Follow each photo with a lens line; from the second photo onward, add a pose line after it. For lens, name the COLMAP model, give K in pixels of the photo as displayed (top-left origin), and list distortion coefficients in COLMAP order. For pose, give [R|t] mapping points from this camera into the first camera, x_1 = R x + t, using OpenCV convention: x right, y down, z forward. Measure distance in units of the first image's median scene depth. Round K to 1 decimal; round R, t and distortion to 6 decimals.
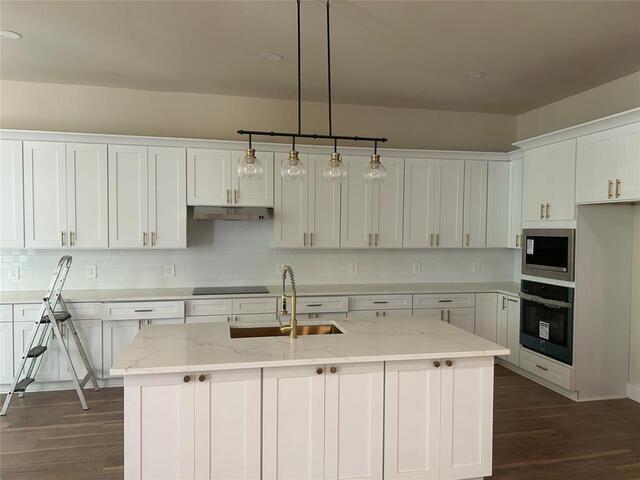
lens RADIAL K [[481.7, 0, 320.0], [0, 481.7, 240.0], [0, 0, 1]] dist [0.052503, -0.057491]
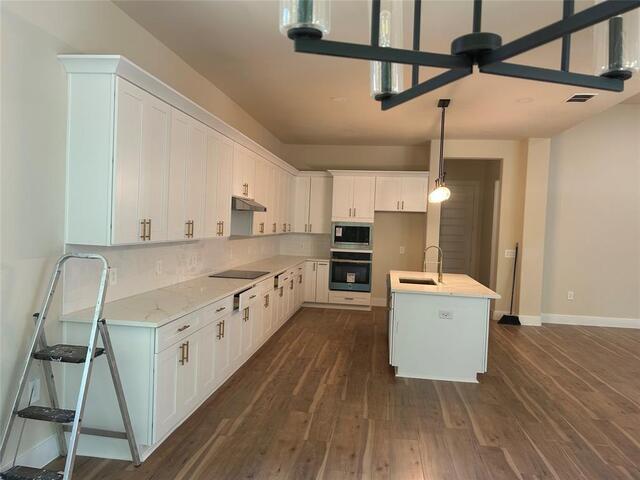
lens RADIAL K [[476.3, 0, 320.0], [0, 476.3, 240.0], [0, 0, 1]] dist [0.052052, -0.064704]
pose [[0.347168, -0.028407, 0.937373, -1.283192], [-0.011925, 0.999327, 0.034701, -0.016902], [-0.937727, -0.023225, 0.346595, 0.501990]]
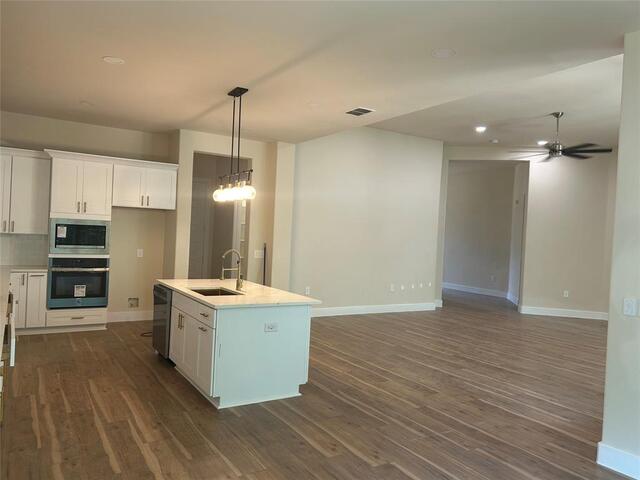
lens RADIAL K [[481.7, 0, 320.0], [0, 481.7, 240.0], [0, 0, 1]] dist [0.052503, -0.057491]
pose [[-0.326843, -0.035781, 0.944401, -1.138257], [-0.025345, 0.999255, 0.029088, -0.022988], [-0.944739, -0.014428, -0.327506, 0.821567]]
